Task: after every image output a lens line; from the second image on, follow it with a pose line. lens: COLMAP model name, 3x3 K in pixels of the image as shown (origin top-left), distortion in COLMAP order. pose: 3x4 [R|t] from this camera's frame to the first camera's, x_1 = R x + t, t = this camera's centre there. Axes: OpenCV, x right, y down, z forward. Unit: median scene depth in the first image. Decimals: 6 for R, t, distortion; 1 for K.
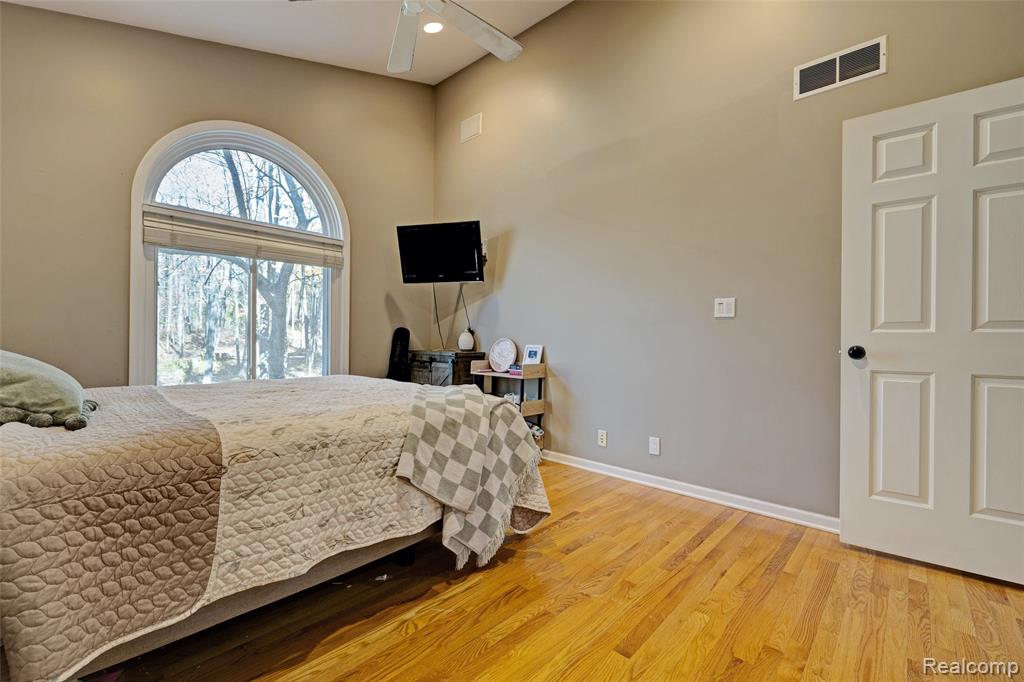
lens RADIAL K [[430.0, 0, 511.5], [0, 430.0, 339.0], [0, 0, 1]] dist [0.000272, -0.000147]
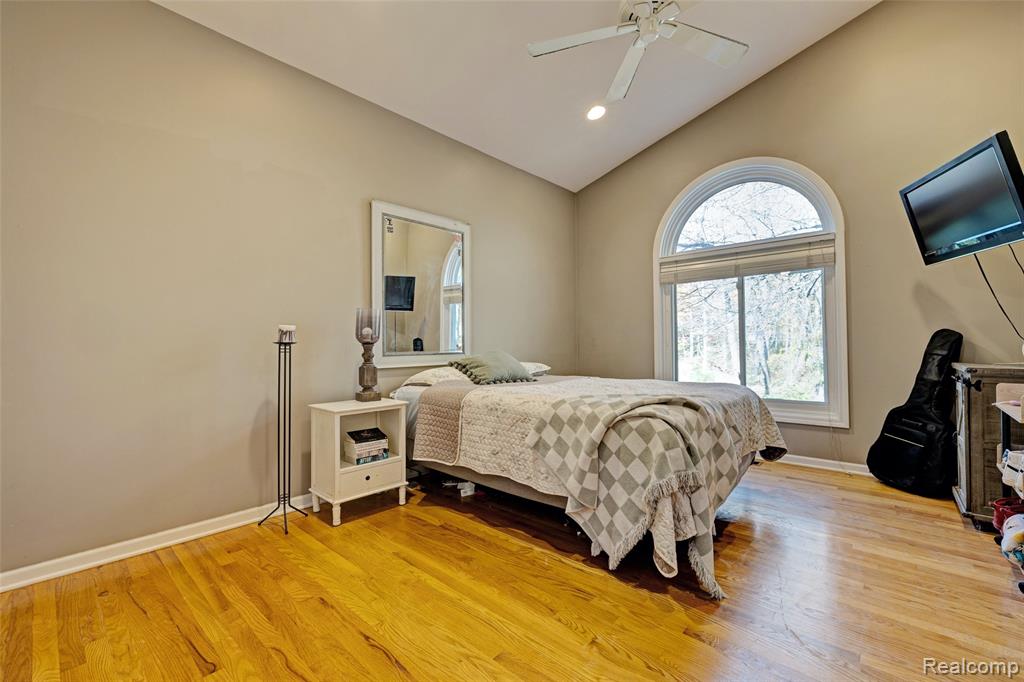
lens RADIAL K [[430.0, 0, 511.5], [0, 430.0, 339.0], [0, 0, 1]] dist [0.000272, -0.000147]
pose [[0.011522, -0.034083, -0.999353, 1.042281], [0.008312, 0.999388, -0.033989, 0.015325], [0.999899, -0.007915, 0.011798, 0.815785]]
